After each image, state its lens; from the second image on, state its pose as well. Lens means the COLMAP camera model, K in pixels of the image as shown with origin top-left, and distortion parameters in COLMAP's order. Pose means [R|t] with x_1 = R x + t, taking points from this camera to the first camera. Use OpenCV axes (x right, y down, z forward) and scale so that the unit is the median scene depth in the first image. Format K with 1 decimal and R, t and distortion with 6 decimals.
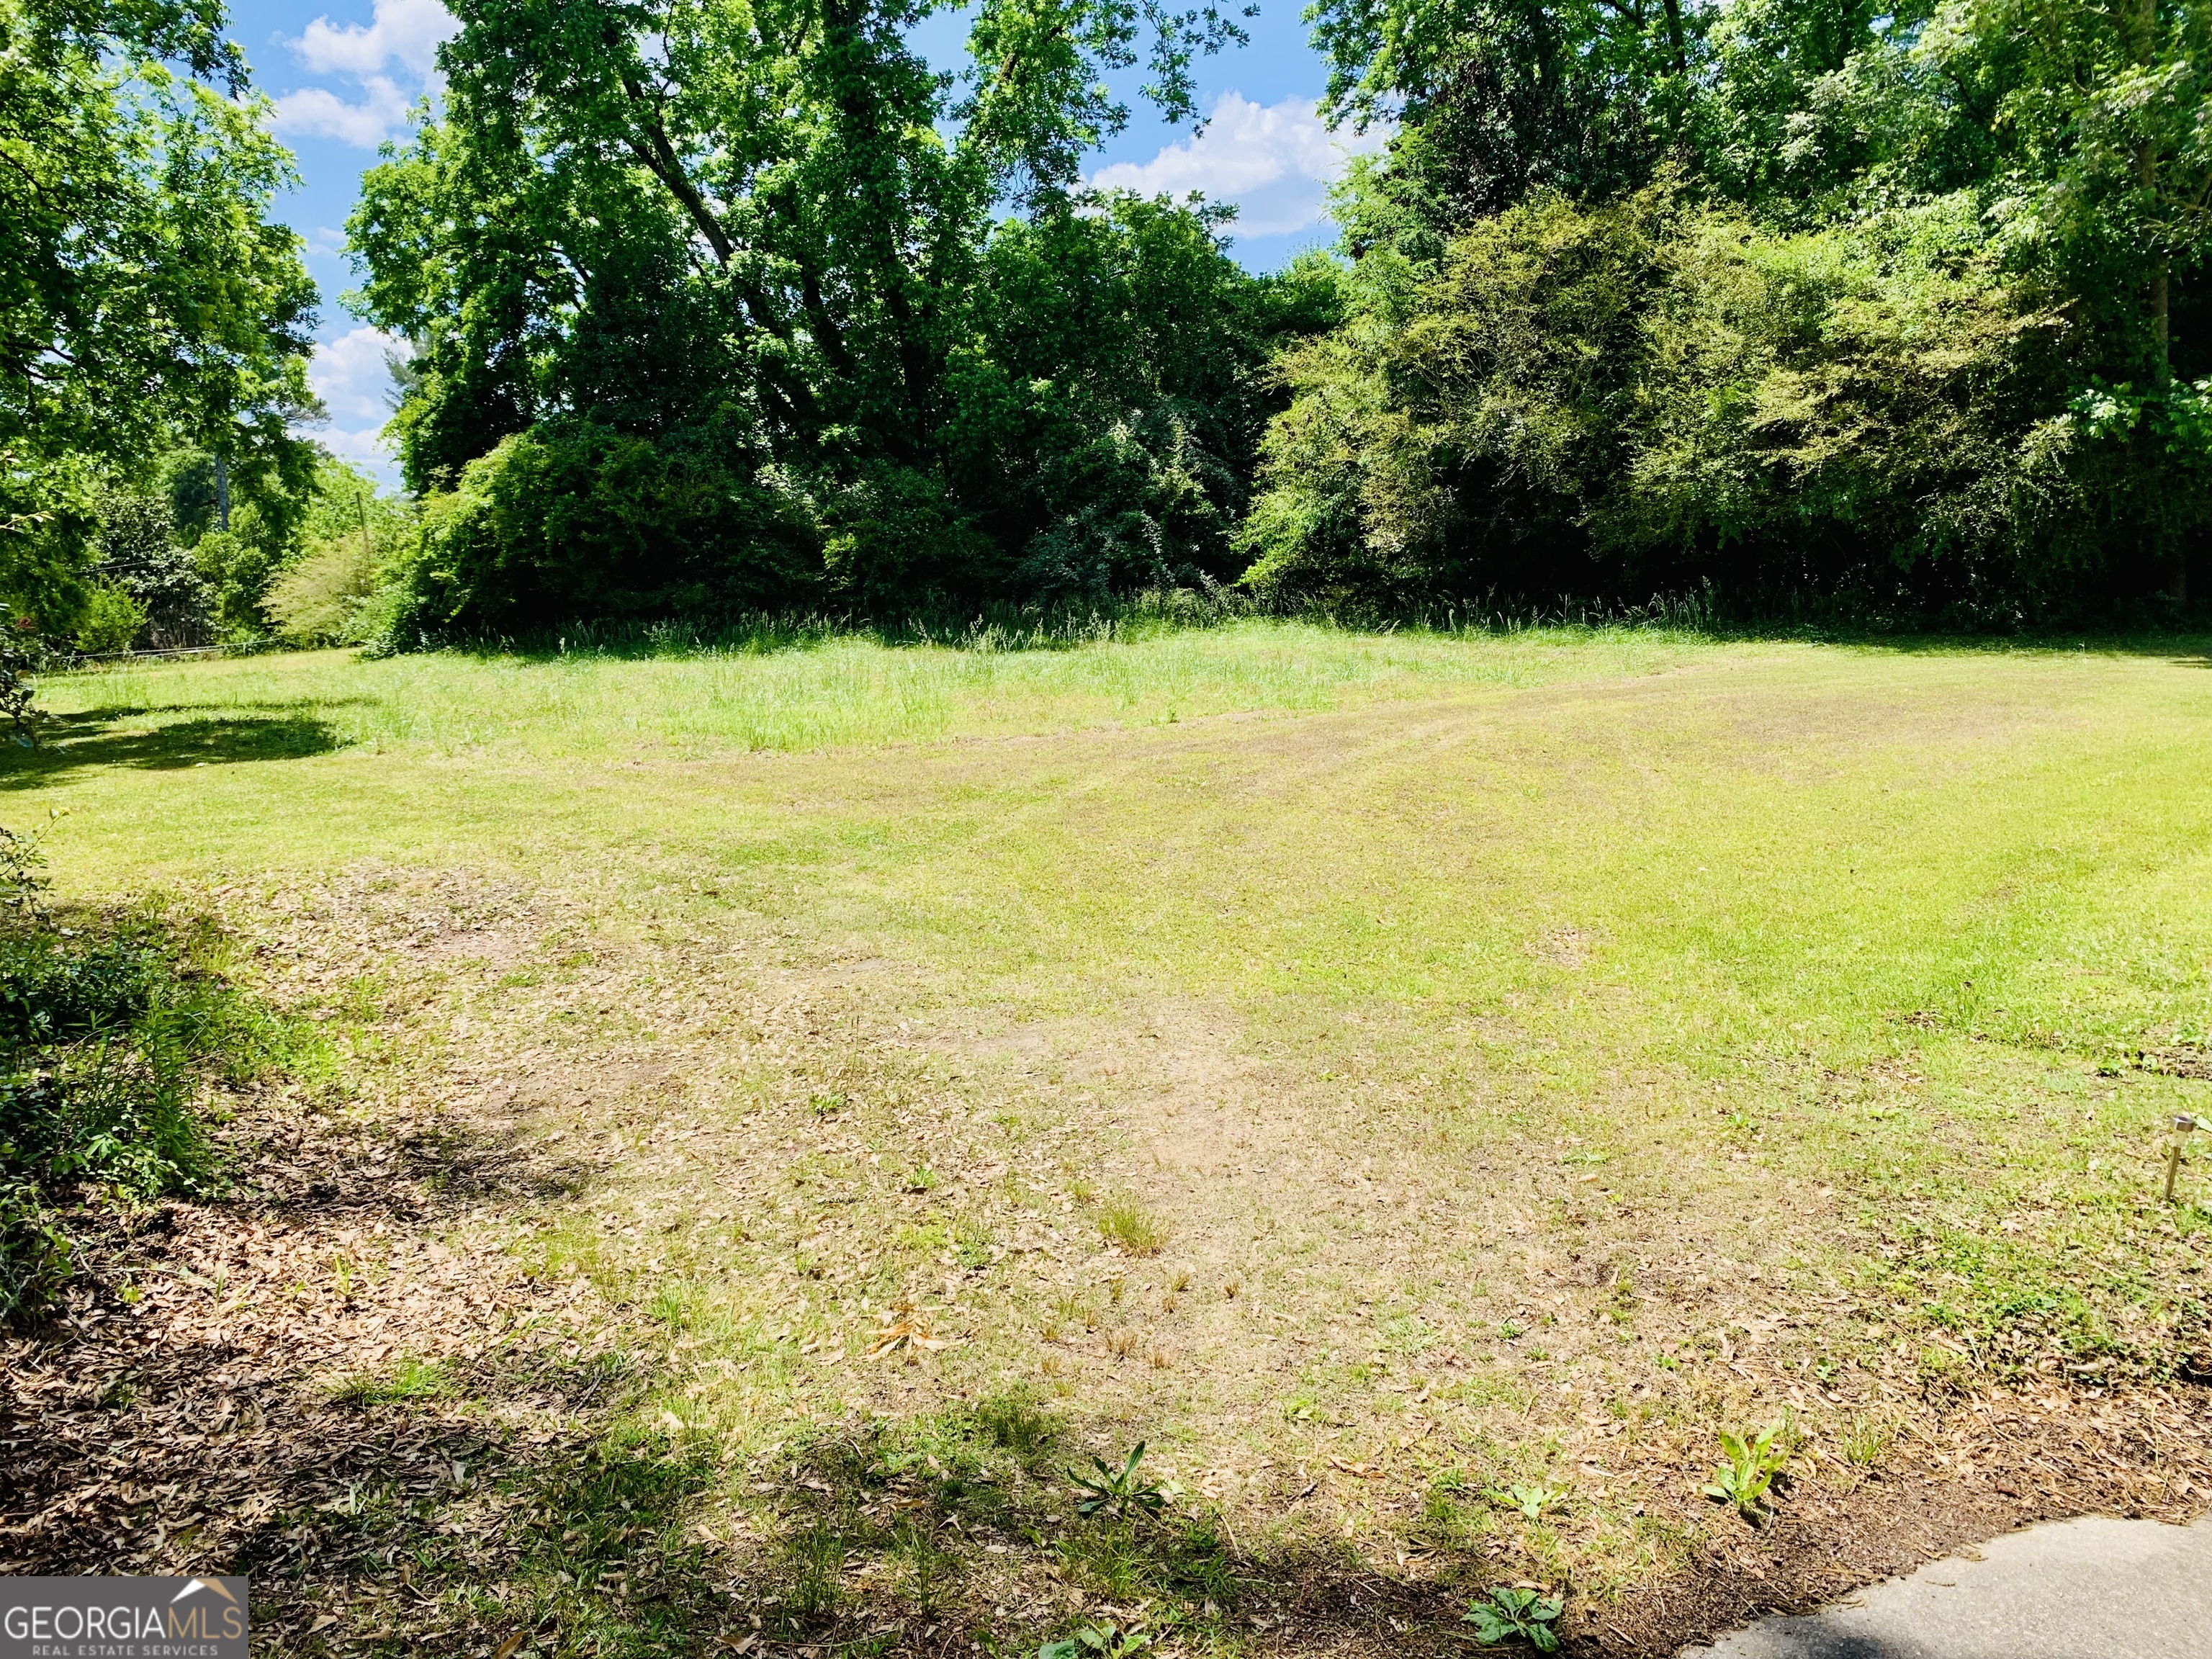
lens RADIAL K [[1710.7, 0, 1064.1], [0, 1710.7, 863.6], [0, 0, 1]] dist [0.019370, -0.011339]
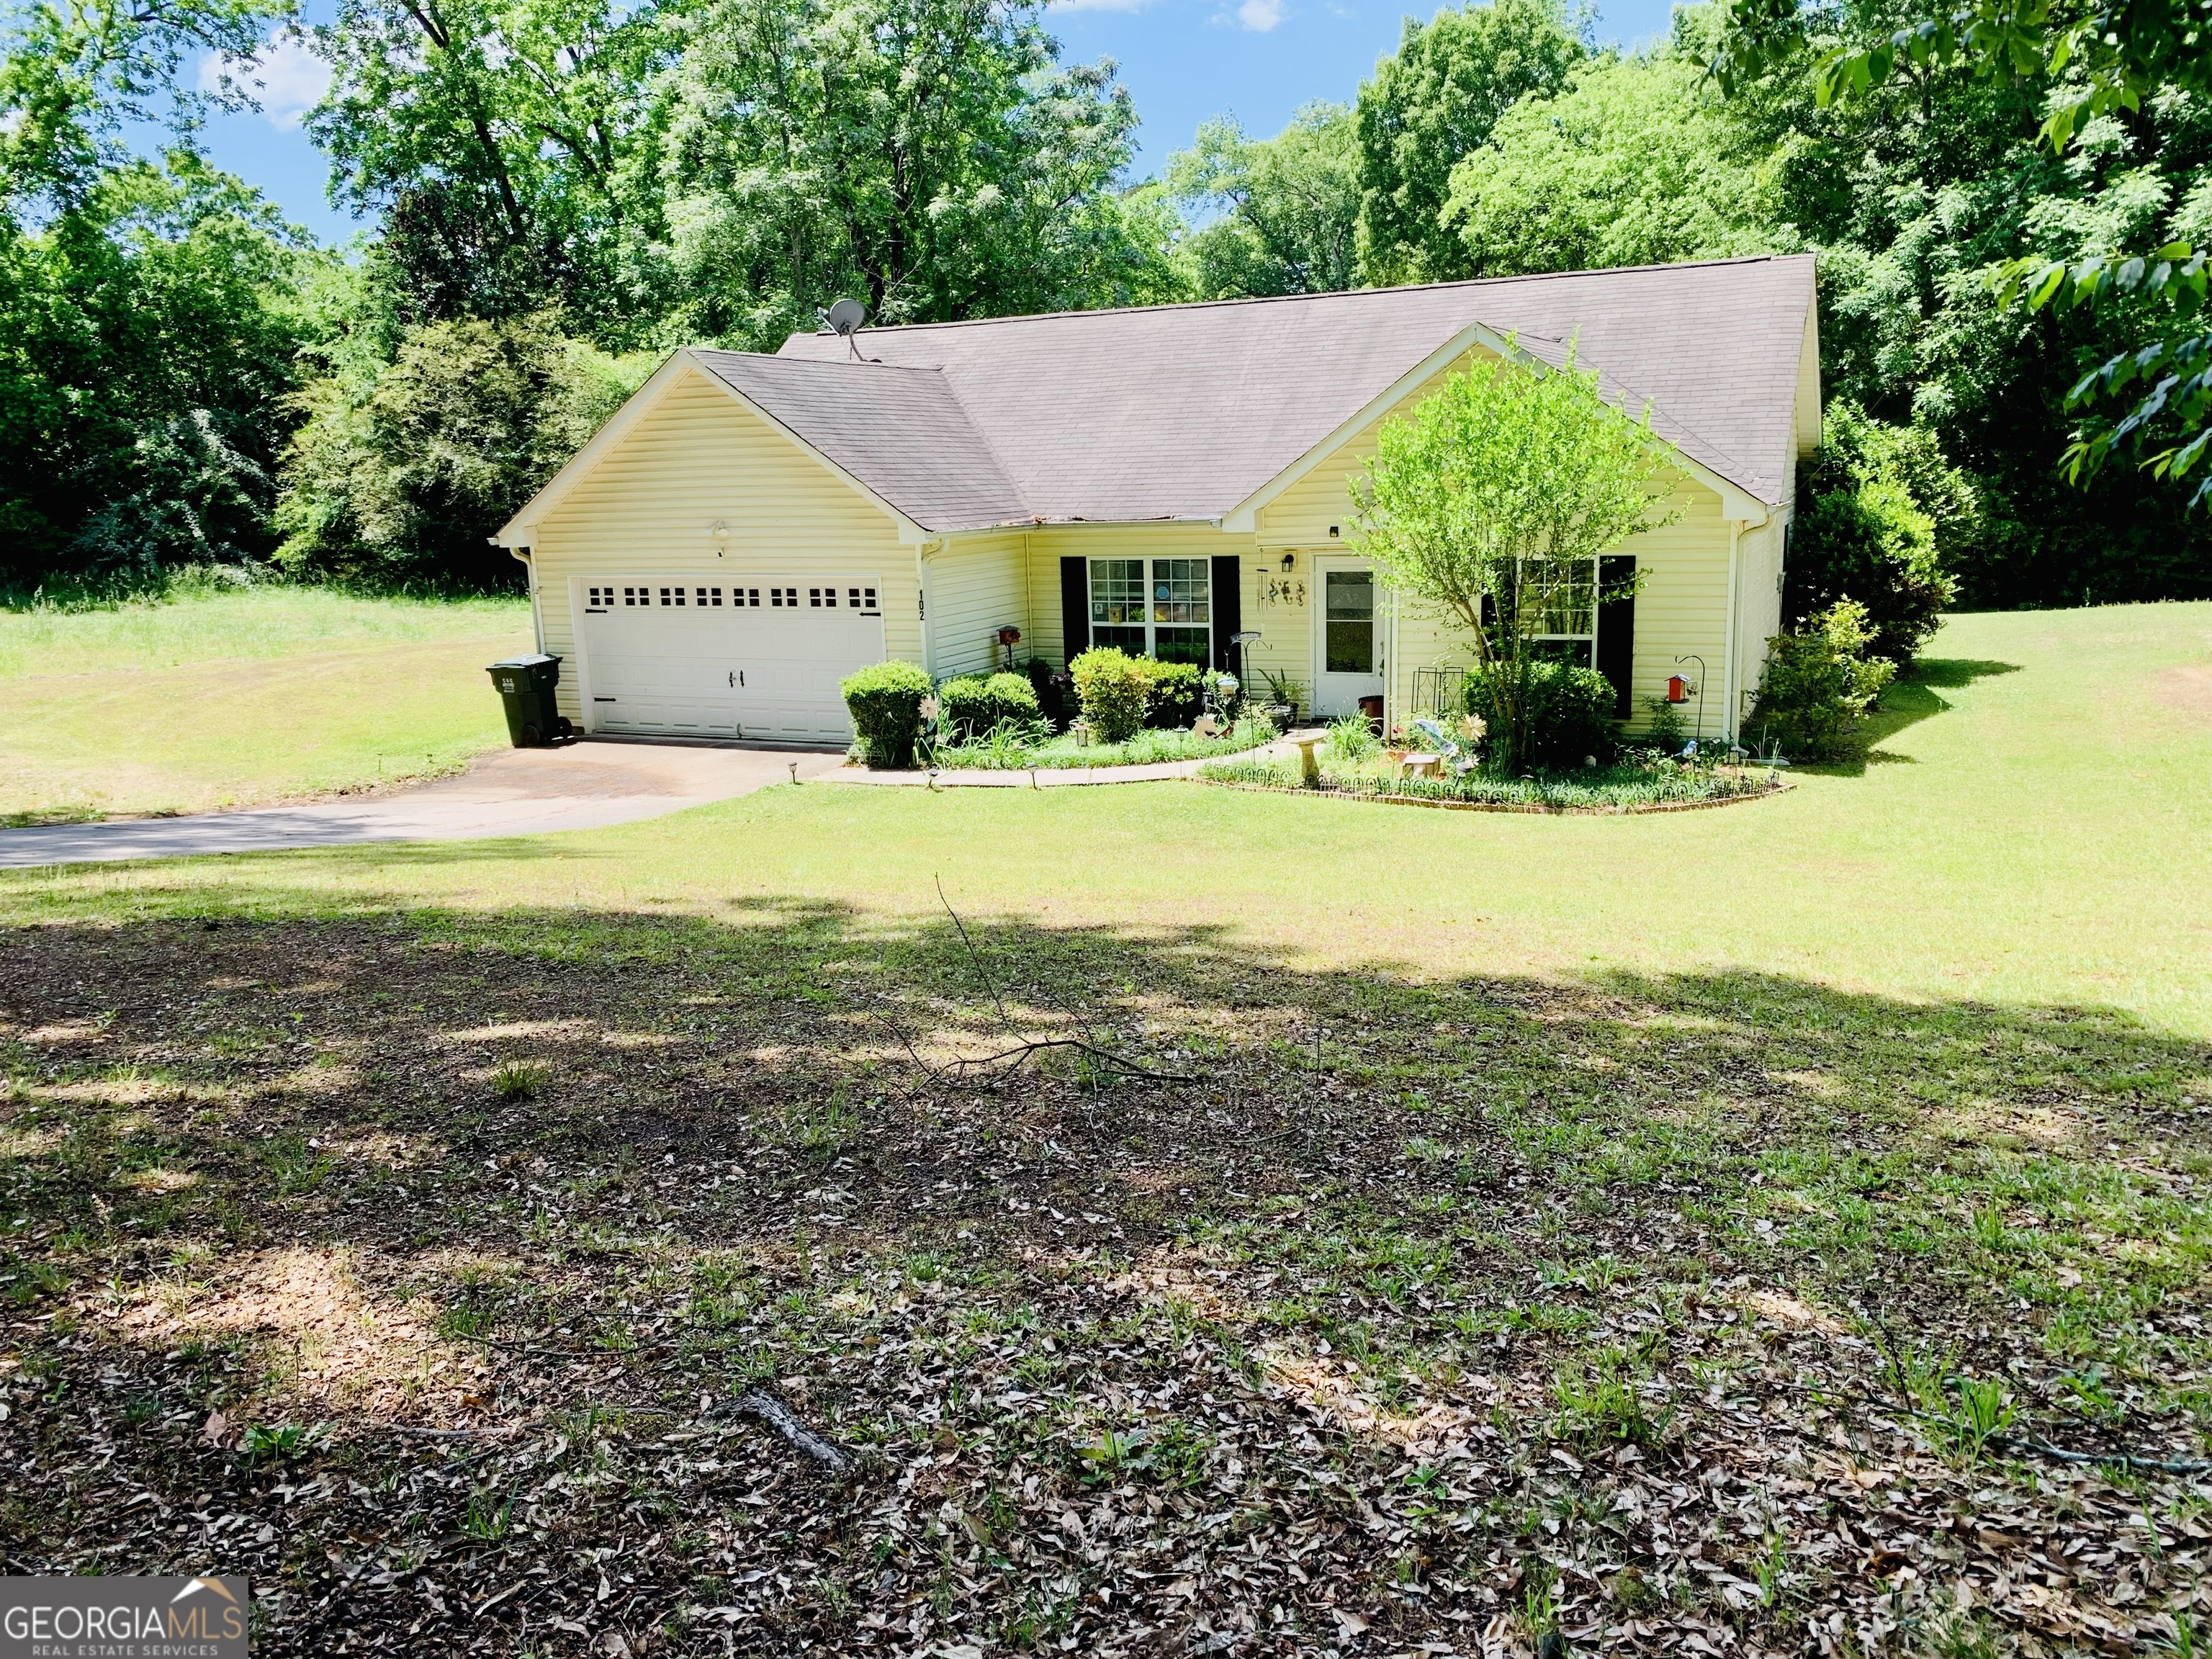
lens RADIAL K [[1710.7, 0, 1103.6], [0, 1710.7, 819.5], [0, 0, 1]] dist [0.019370, -0.011339]
pose [[0.879219, -0.056585, 0.473046, 0.034252], [0.054211, 0.998355, 0.018665, 0.050135], [-0.473324, 0.009234, 0.880840, -0.517508]]
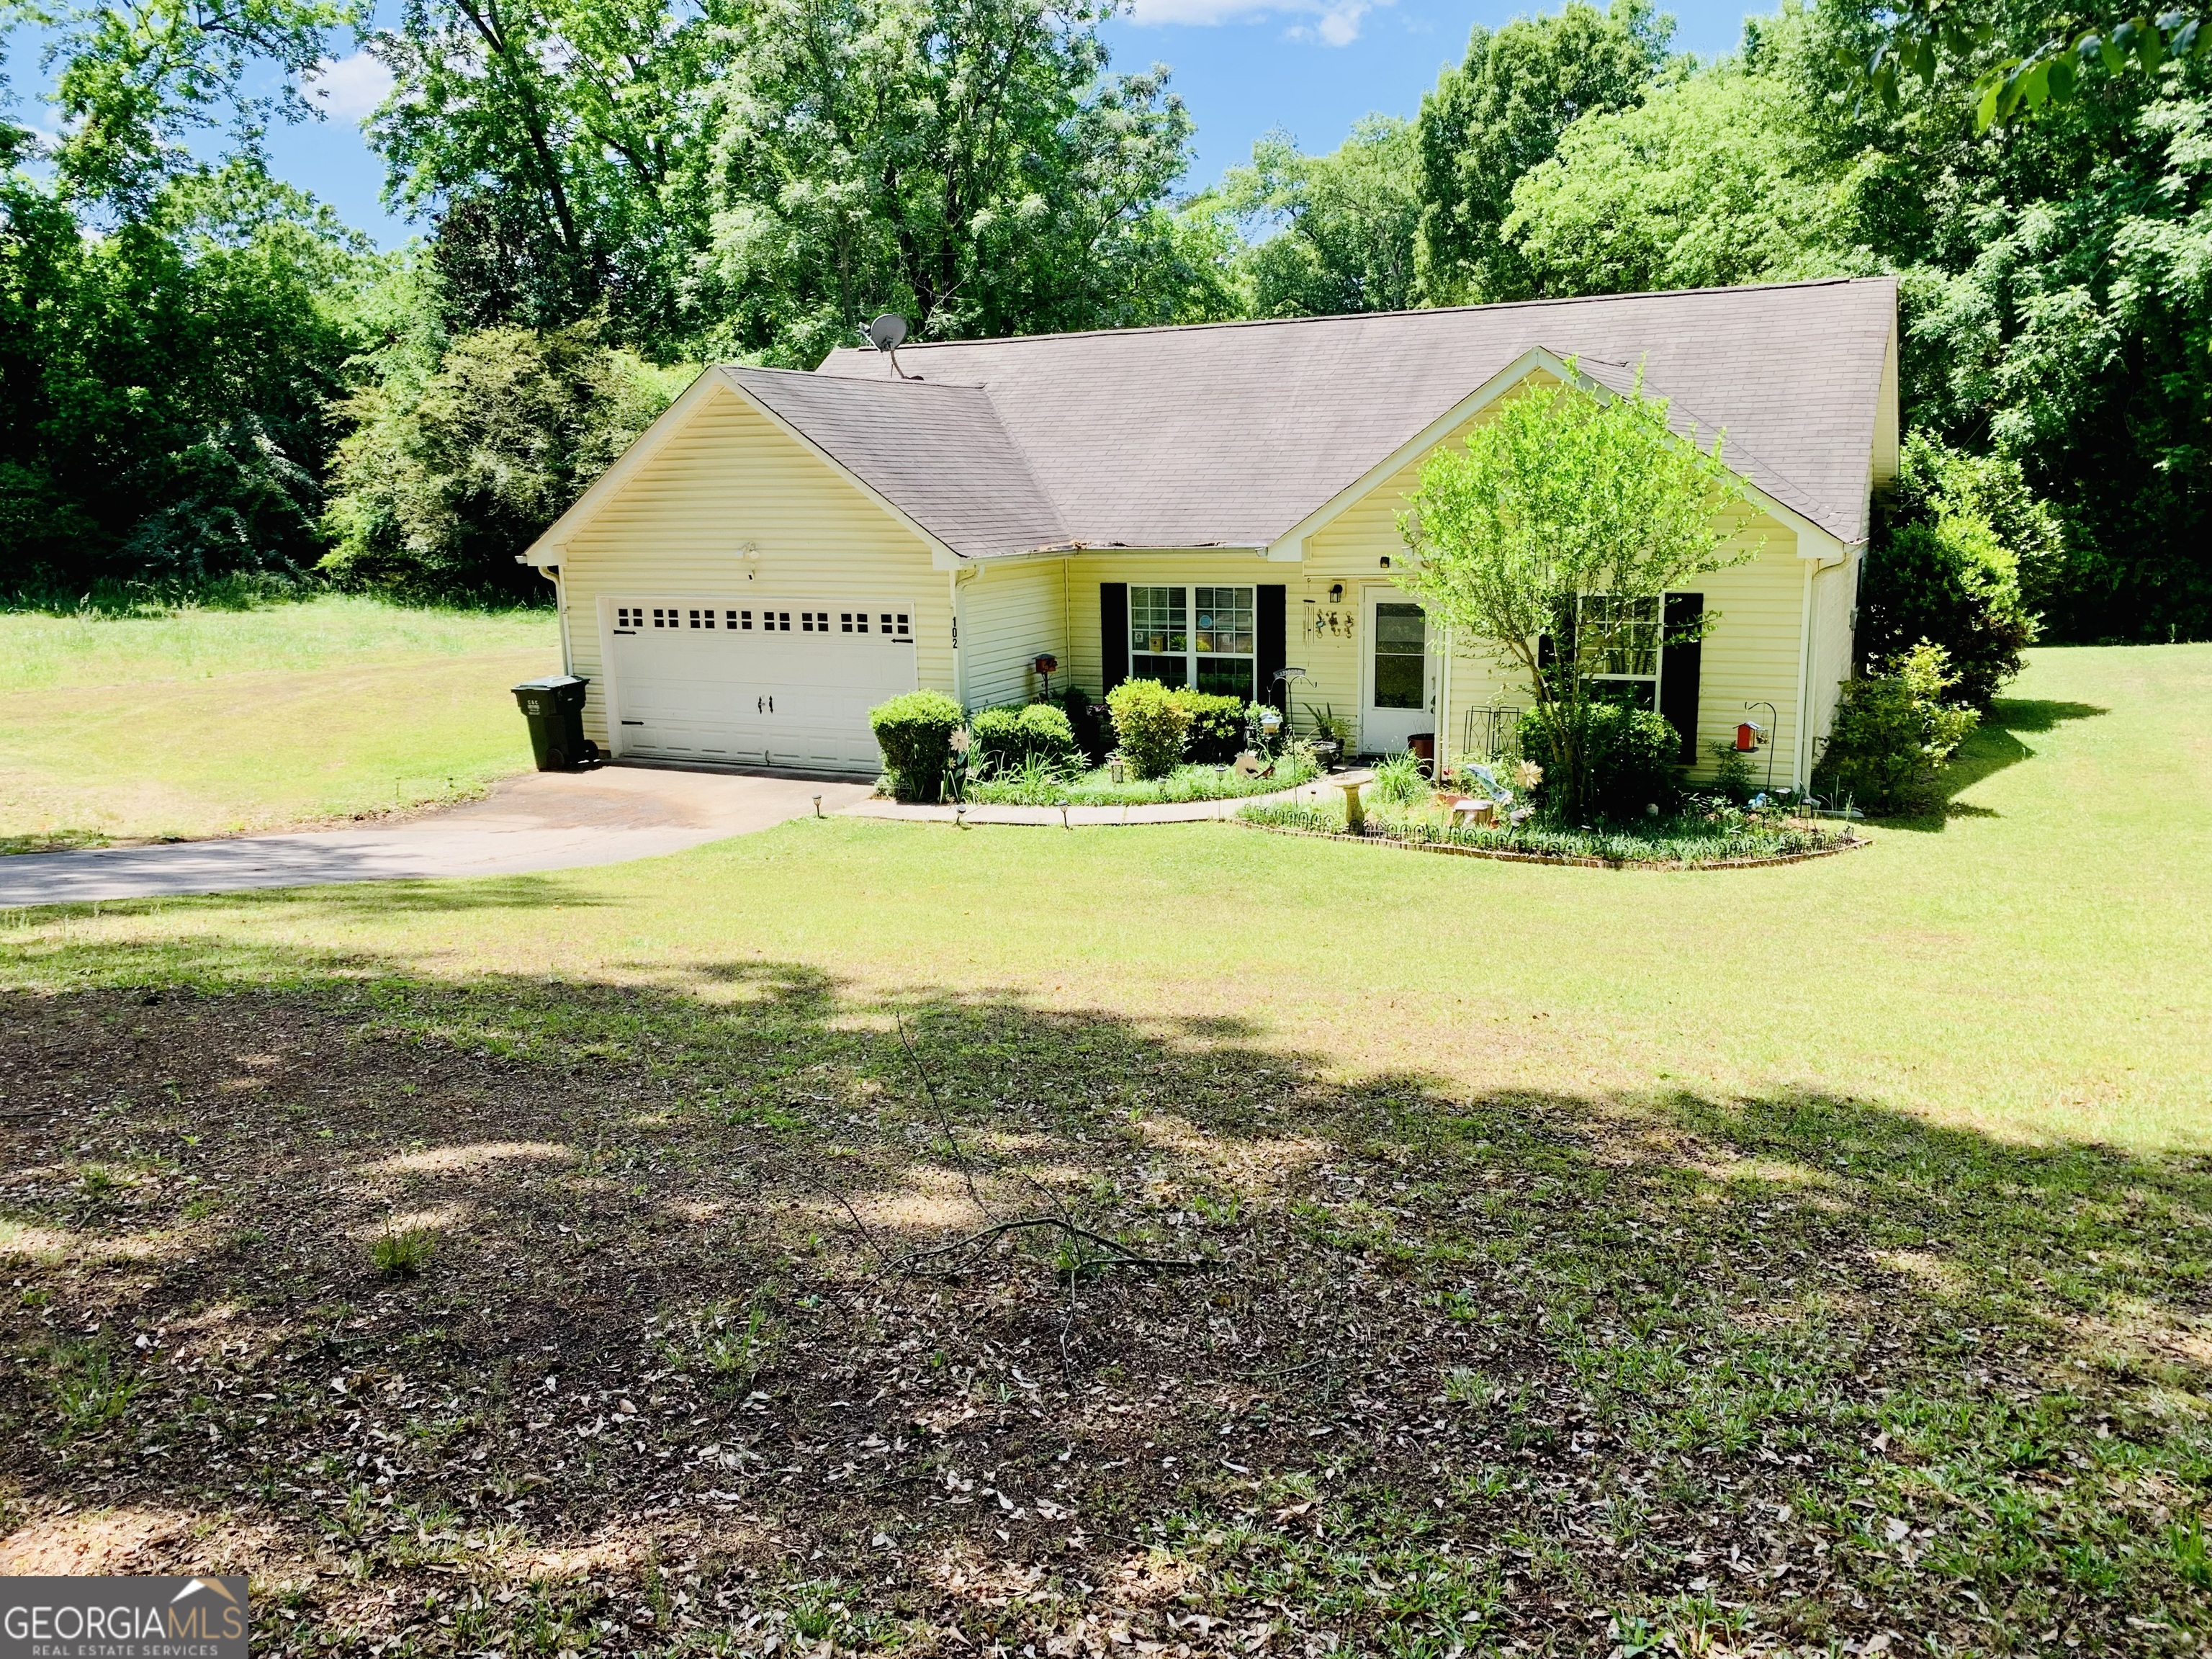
lens RADIAL K [[1710.7, 0, 1103.8], [0, 1710.7, 826.7], [0, 0, 1]] dist [0.019370, -0.011339]
pose [[0.892980, -0.040305, 0.448289, 0.049389], [0.037509, 0.999182, 0.015117, 0.041263], [-0.448531, 0.003316, 0.893761, -0.499161]]
